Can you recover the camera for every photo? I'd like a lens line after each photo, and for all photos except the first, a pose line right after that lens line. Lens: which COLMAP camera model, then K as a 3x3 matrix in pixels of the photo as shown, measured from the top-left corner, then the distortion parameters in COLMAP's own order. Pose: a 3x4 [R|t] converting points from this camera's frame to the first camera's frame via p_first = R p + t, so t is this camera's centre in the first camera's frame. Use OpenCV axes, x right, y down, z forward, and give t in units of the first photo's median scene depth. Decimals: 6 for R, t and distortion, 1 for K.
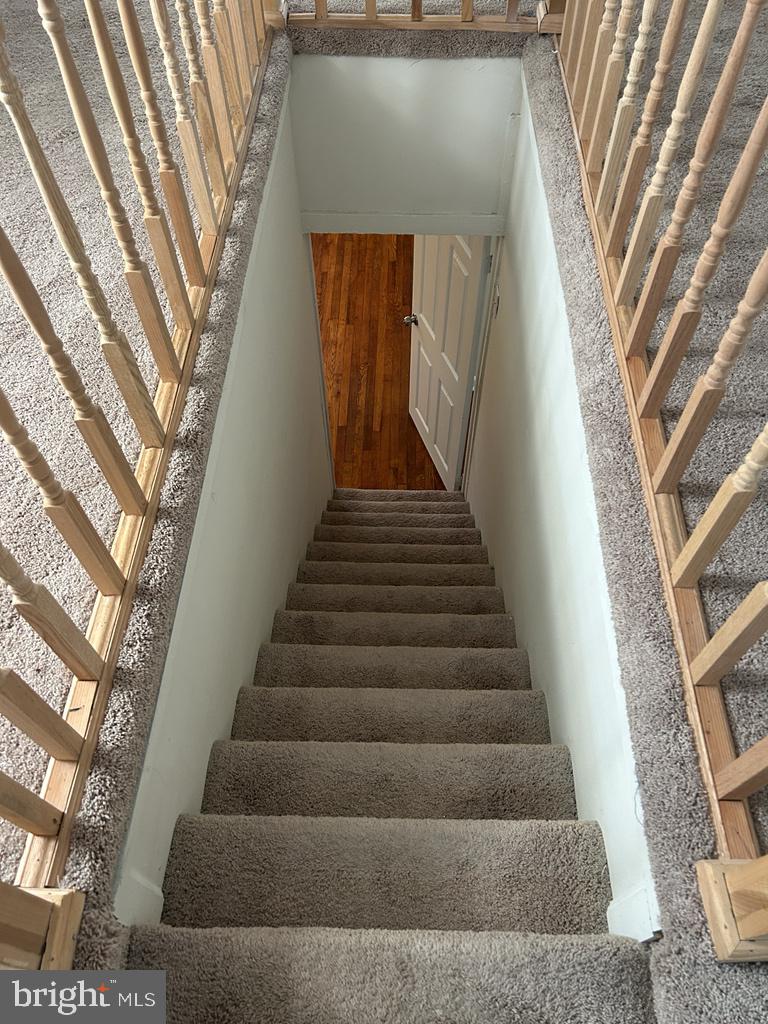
lens RADIAL K [[776.2, 0, 391.1], [0, 776.2, 517.9], [0, 0, 1]] dist [0.055906, -0.063879]
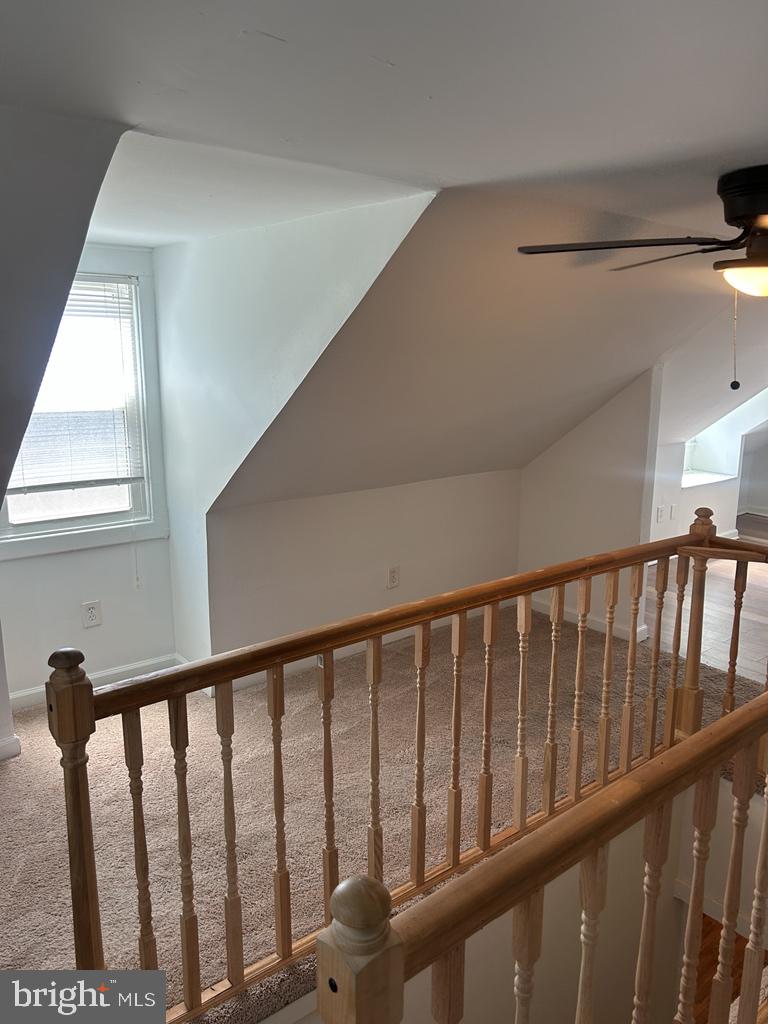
lens RADIAL K [[776.2, 0, 378.4], [0, 776.2, 513.2], [0, 0, 1]] dist [0.055906, -0.063879]
pose [[0.646071, 0.156951, -0.746966, 0.528401], [-0.631902, 0.658904, -0.408101, 0.015883], [0.428127, 0.735671, 0.524876, -0.290618]]
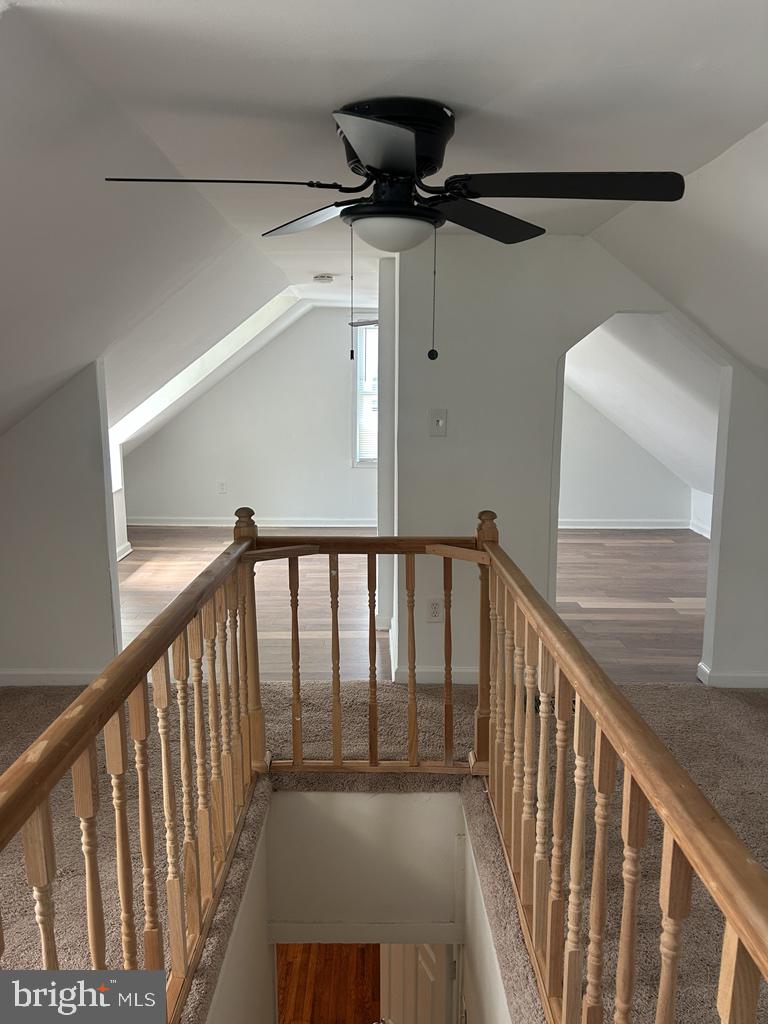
lens RADIAL K [[776.2, 0, 385.1], [0, 776.2, 514.2], [0, 0, 1]] dist [0.055906, -0.063879]
pose [[0.999593, -0.006008, 0.027898, 0.020519], [0.024155, 0.698679, -0.715027, -0.026025], [-0.015196, 0.715410, 0.698540, -0.175021]]
